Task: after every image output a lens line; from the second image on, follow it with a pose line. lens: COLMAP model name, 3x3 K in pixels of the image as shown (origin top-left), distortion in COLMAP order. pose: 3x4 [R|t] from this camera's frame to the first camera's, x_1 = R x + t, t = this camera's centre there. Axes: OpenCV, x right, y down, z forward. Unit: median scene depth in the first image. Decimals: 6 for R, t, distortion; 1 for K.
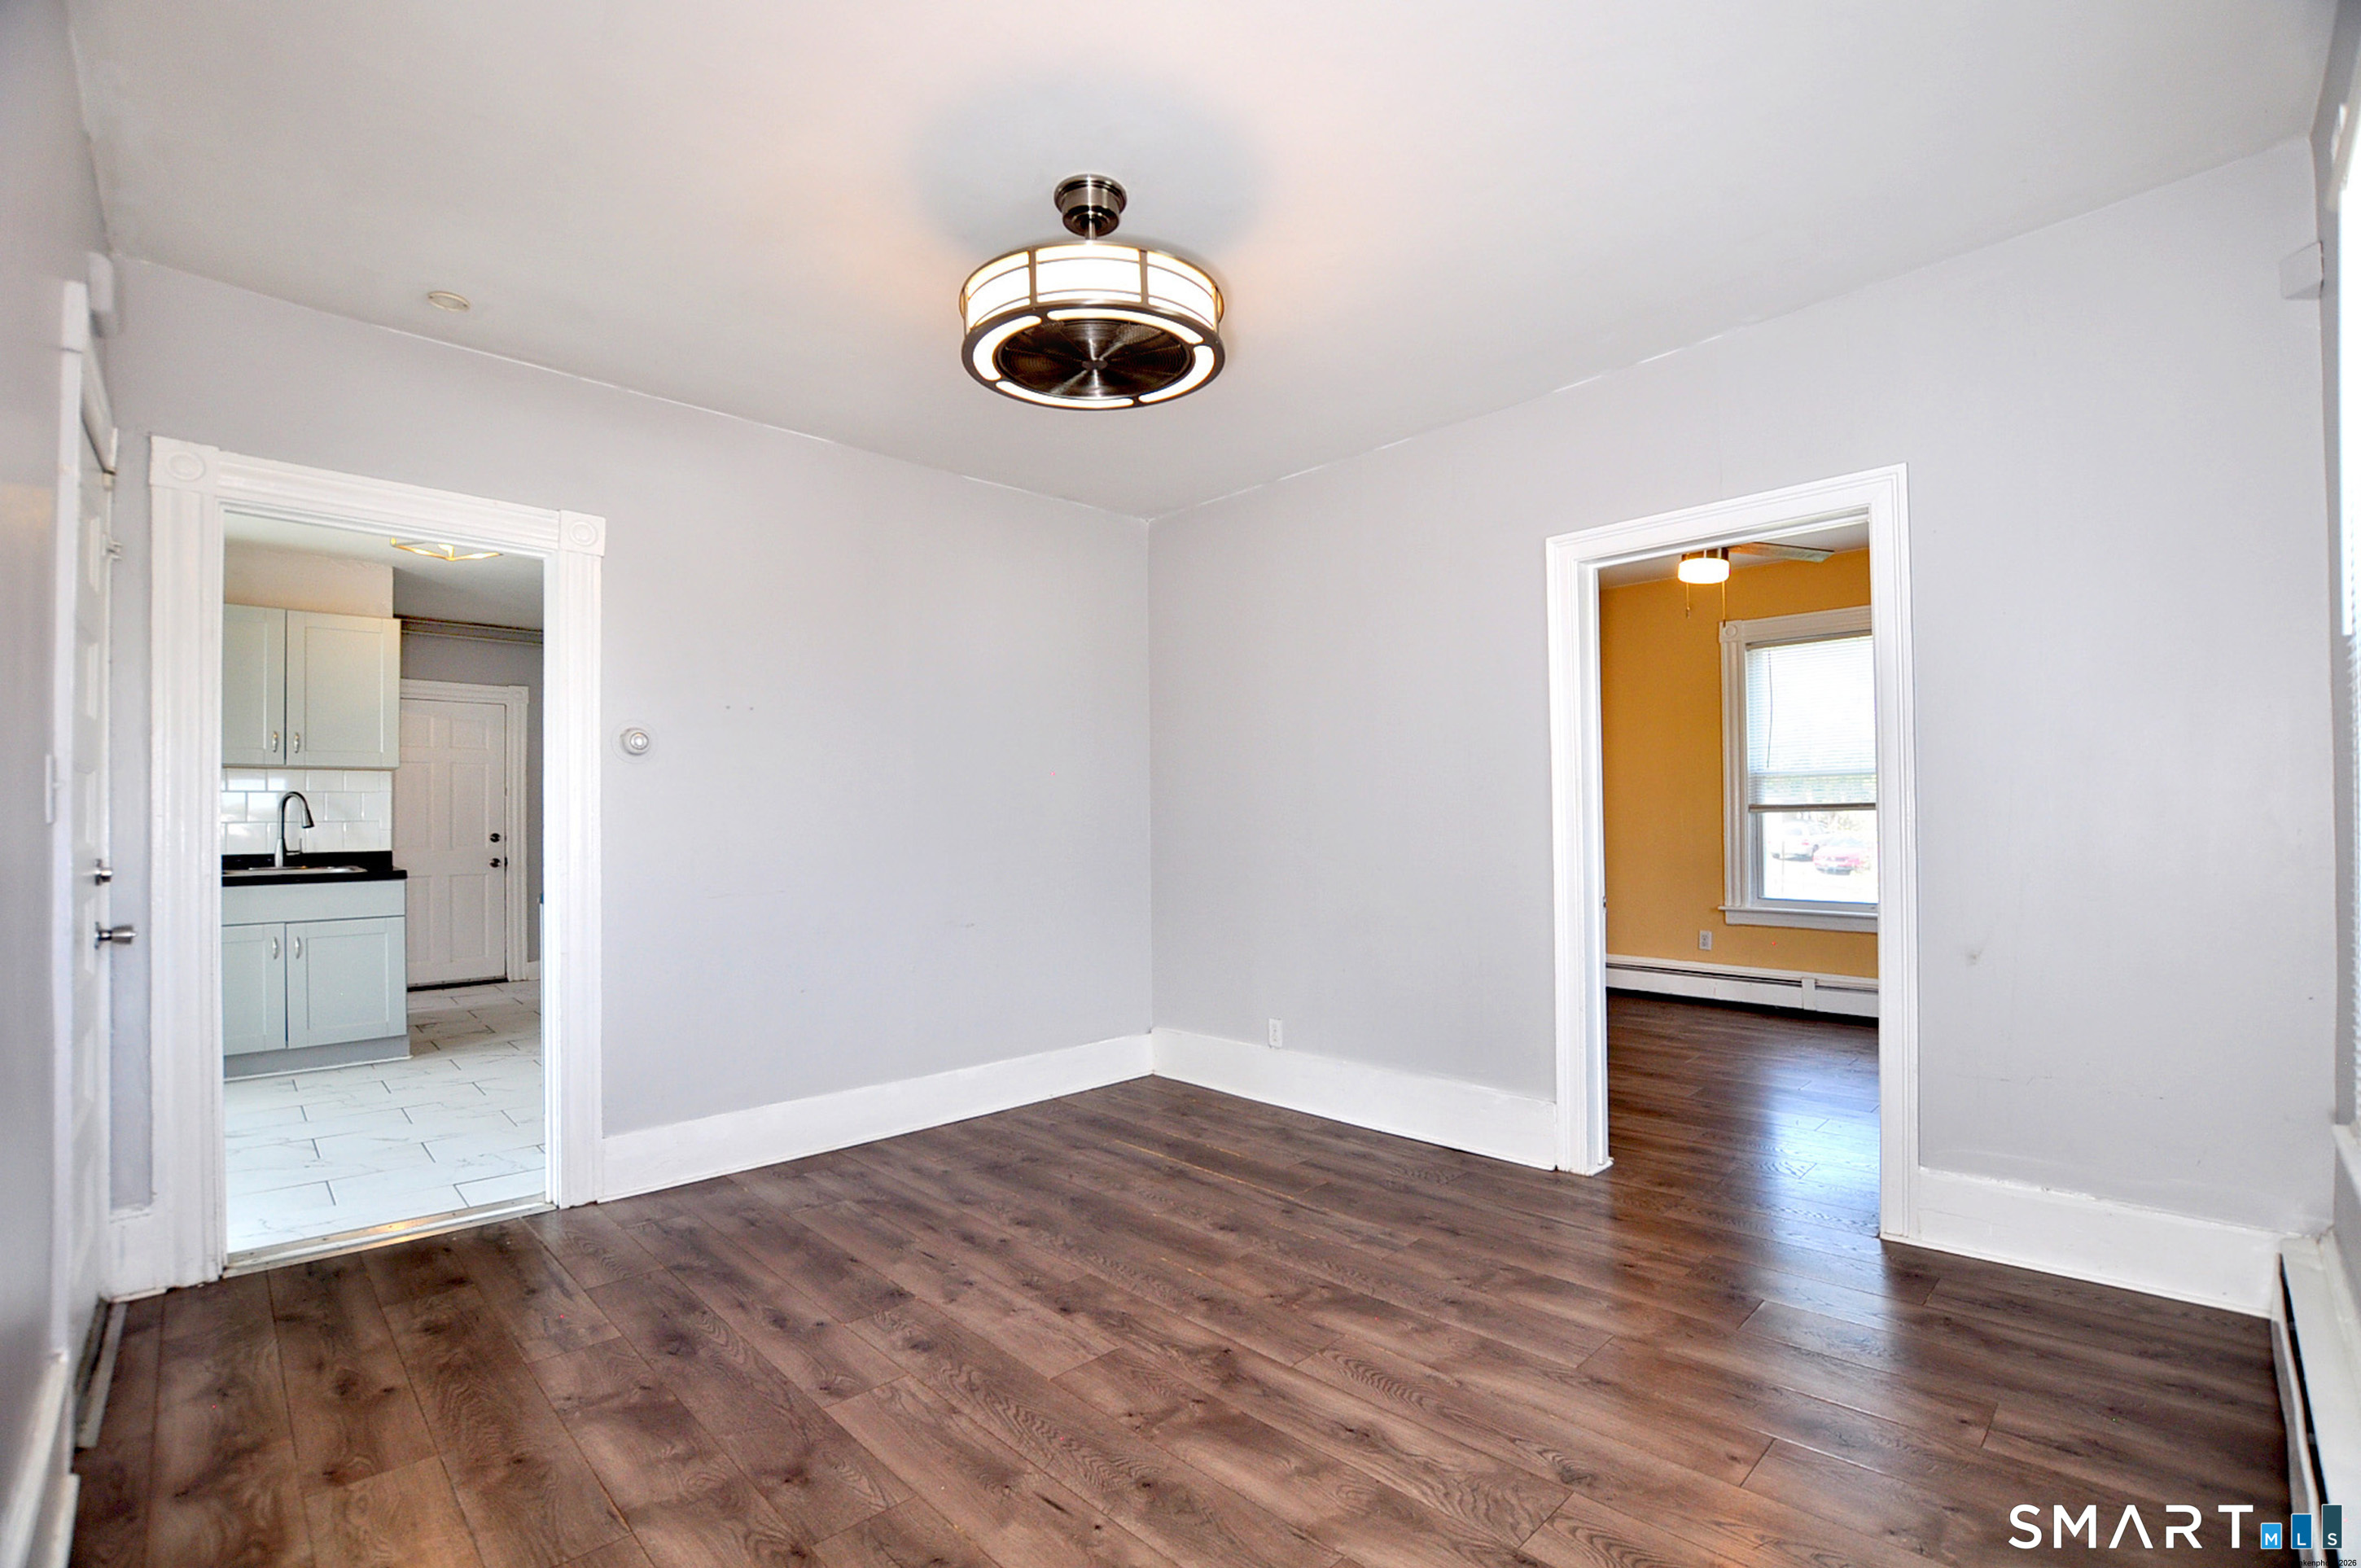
lens RADIAL K [[1038.0, 0, 1186.2], [0, 1038.0, 801.8], [0, 0, 1]] dist [-0.027226, 0.000545]
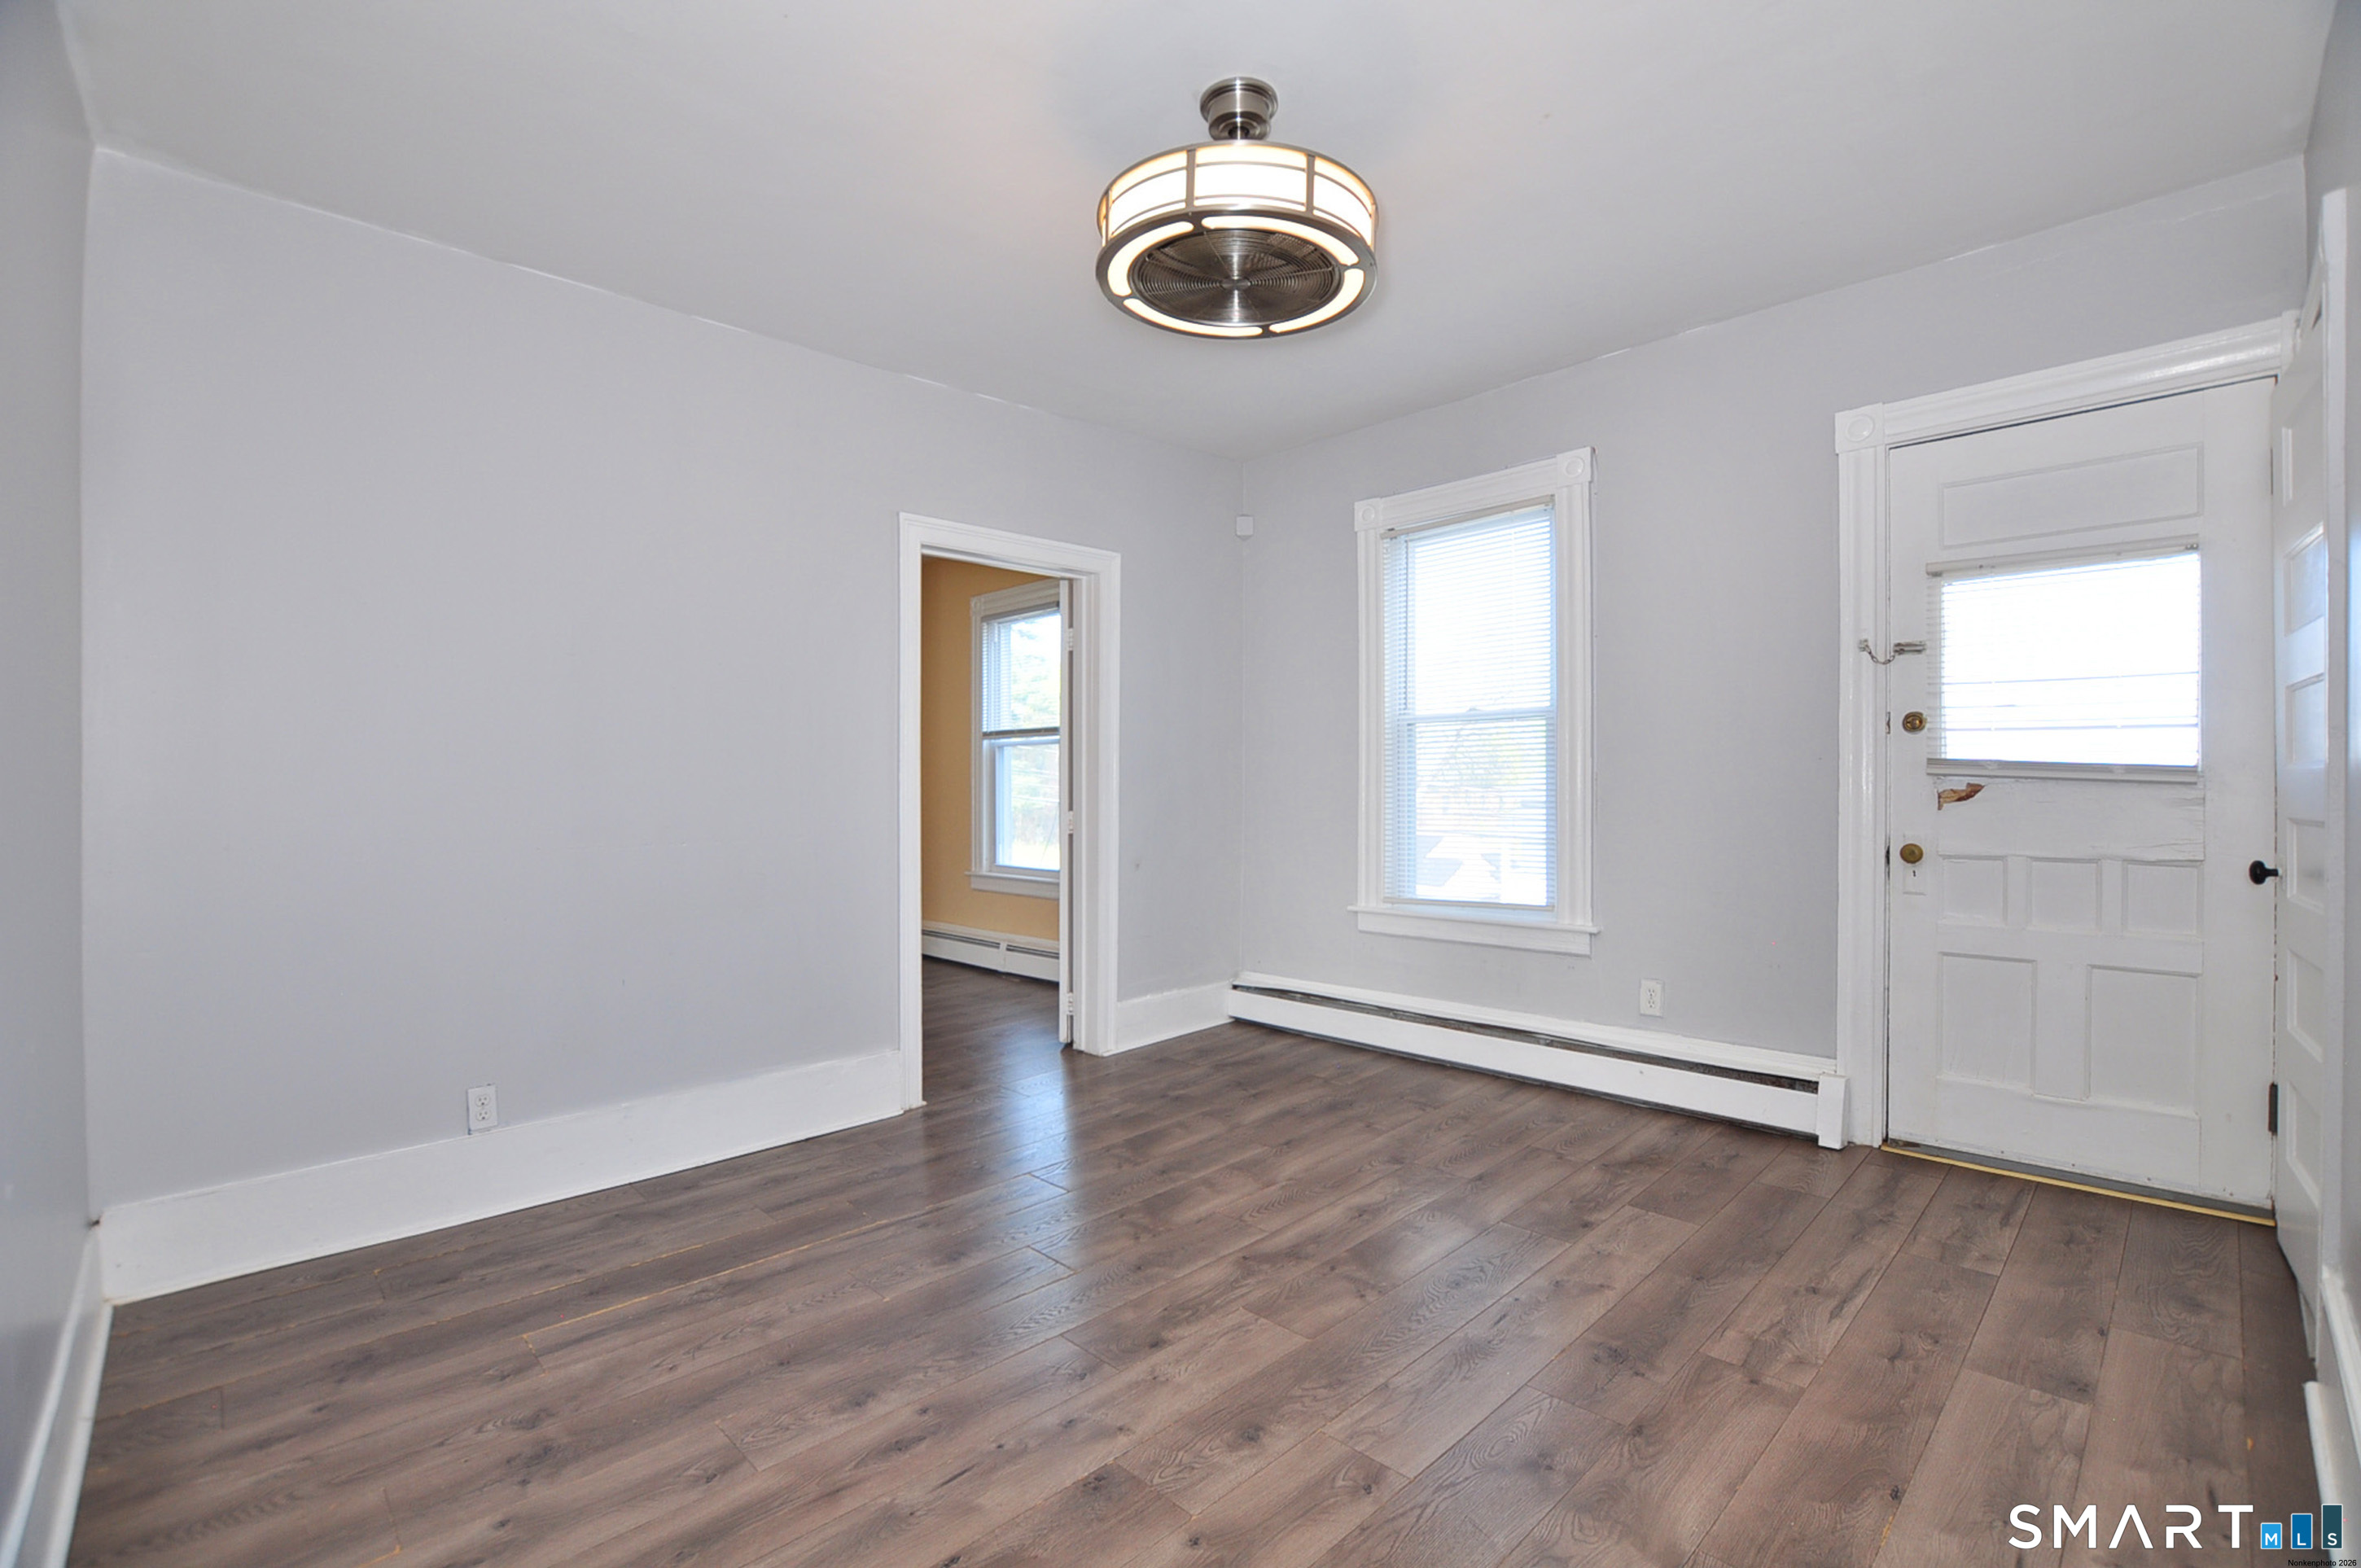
lens RADIAL K [[1038.0, 0, 1186.2], [0, 1038.0, 801.8], [0, 0, 1]] dist [-0.027226, 0.000545]
pose [[-0.007020, -0.005034, 0.999963, -0.972873], [-0.012030, 0.999915, 0.004949, 0.040257], [-0.999903, -0.011995, -0.007080, 0.991809]]
